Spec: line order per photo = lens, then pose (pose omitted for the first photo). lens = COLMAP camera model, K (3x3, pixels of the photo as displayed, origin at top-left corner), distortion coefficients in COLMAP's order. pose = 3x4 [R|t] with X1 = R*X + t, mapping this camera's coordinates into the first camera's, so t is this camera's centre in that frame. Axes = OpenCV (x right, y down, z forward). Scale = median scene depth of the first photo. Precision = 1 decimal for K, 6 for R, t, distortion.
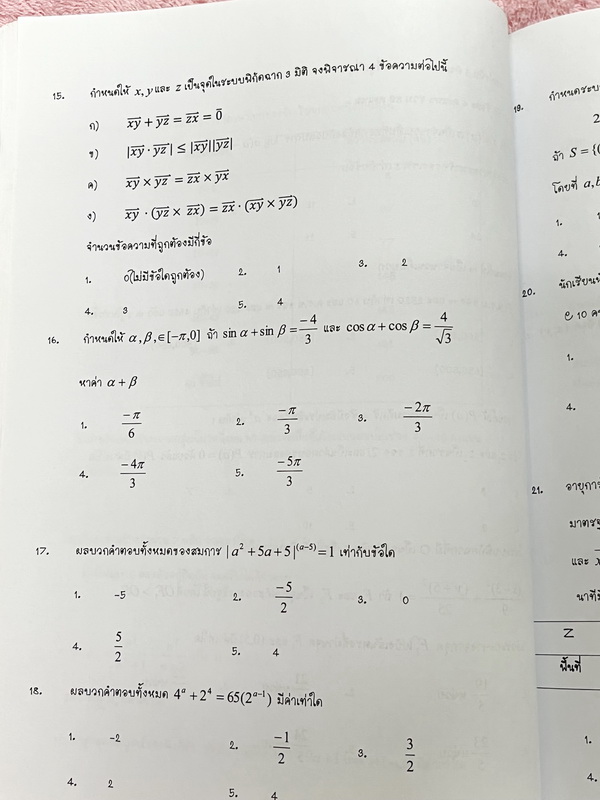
lens RADIAL K [[1065.1, 0, 299.4], [0, 1065.1, 401.1], [0, 0, 1]] dist [-0.010394, 0.000000]
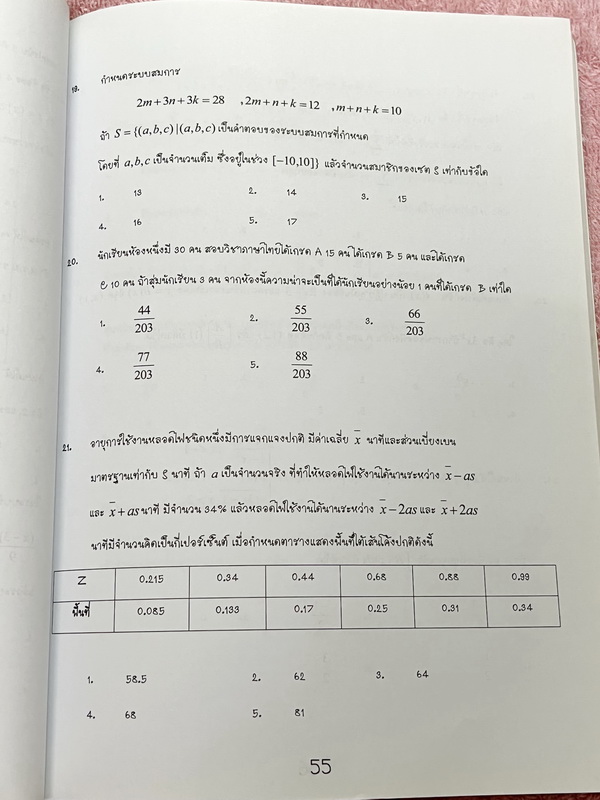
lens RADIAL K [[1065.1, 0, 300.8], [0, 1065.1, 401.6], [0, 0, 1]] dist [-0.010394, 0.000000]
pose [[0.974865, 0.030151, 0.220745, 0.212713], [-0.027668, 0.999514, -0.014333, 0.046009], [-0.221070, 0.007865, 0.975226, -0.079614]]
